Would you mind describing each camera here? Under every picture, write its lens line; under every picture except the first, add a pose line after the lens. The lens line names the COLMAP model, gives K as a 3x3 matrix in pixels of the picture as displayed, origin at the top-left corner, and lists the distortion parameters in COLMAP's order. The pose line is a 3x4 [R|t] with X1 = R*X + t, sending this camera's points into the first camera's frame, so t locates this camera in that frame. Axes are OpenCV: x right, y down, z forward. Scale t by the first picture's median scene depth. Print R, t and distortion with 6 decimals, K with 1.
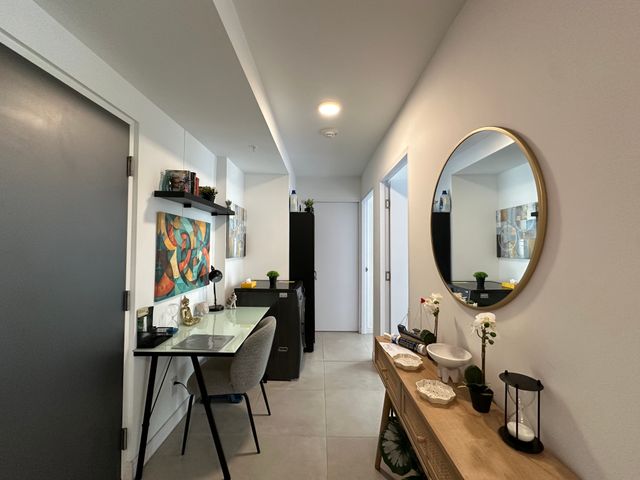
lens RADIAL K [[254.4, 0, 320.0], [0, 254.4, 240.0], [0, 0, 1]] dist [-0.001075, 0.000150]
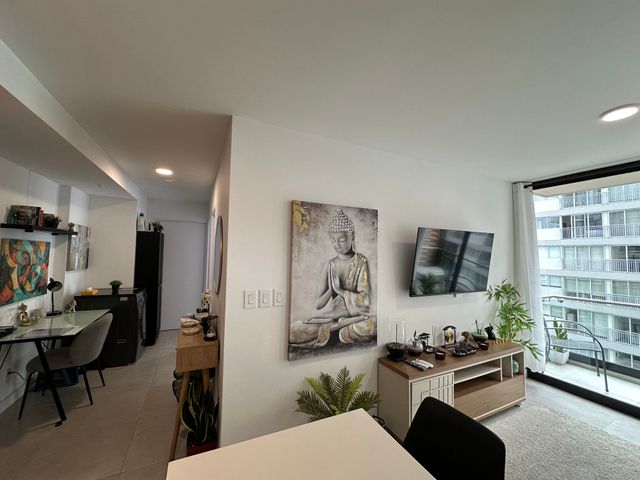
lens RADIAL K [[254.4, 0, 320.0], [0, 254.4, 240.0], [0, 0, 1]] dist [-0.001075, 0.000150]
pose [[0.899625, 0.034979, 0.435261, 0.196454], [-0.026291, 0.999317, -0.025968, -0.082262], [-0.435872, 0.011918, 0.899930, -0.656290]]
